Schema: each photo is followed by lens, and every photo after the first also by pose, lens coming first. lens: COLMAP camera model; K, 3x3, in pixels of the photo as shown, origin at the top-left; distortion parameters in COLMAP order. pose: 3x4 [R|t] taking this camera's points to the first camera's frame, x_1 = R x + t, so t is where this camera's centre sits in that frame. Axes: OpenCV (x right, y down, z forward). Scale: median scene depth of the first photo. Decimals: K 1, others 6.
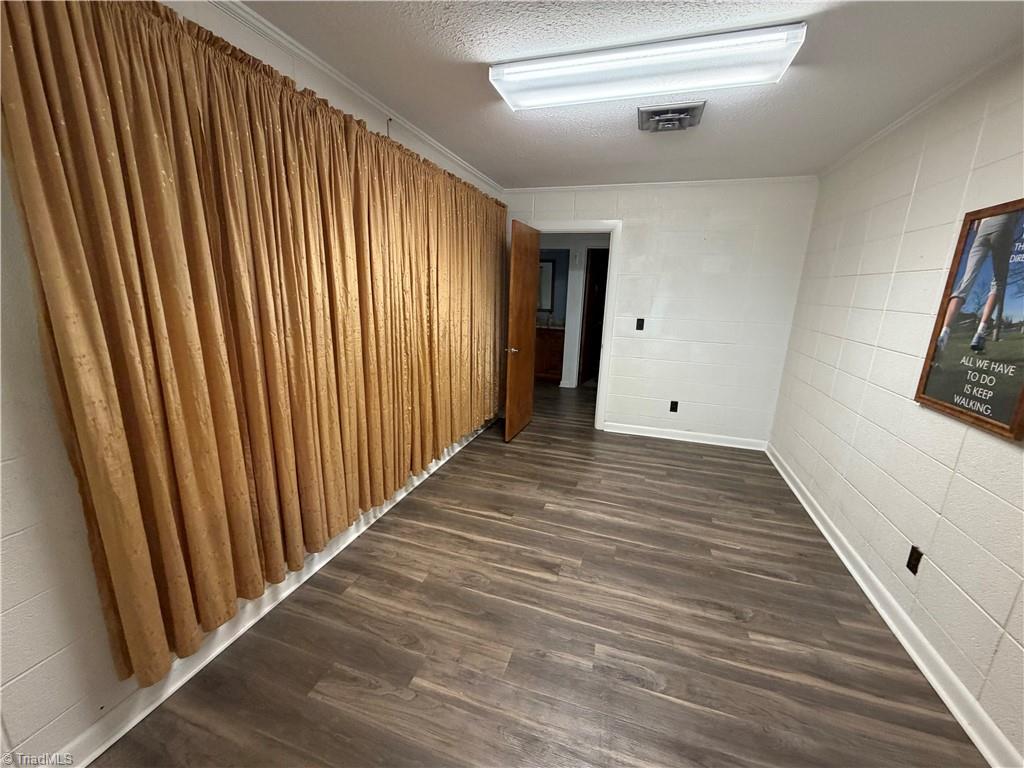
lens RADIAL K [[409.4, 0, 511.4], [0, 409.4, 386.5], [0, 0, 1]] dist [-0.001788, -0.000240]
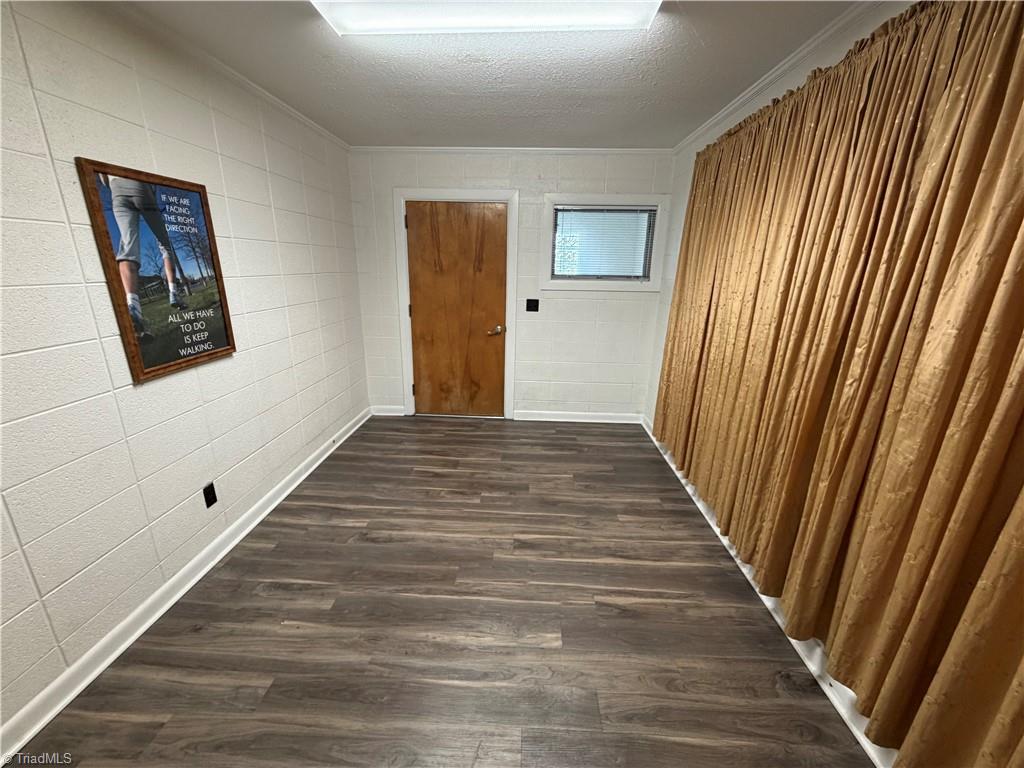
lens RADIAL K [[409.4, 0, 511.4], [0, 409.4, 386.5], [0, 0, 1]] dist [-0.001788, -0.000240]
pose [[-0.963589, 0.029211, -0.265788, 0.469726], [-0.109236, 0.864276, 0.491013, -0.493919], [0.244057, 0.502169, -0.829616, 2.008677]]
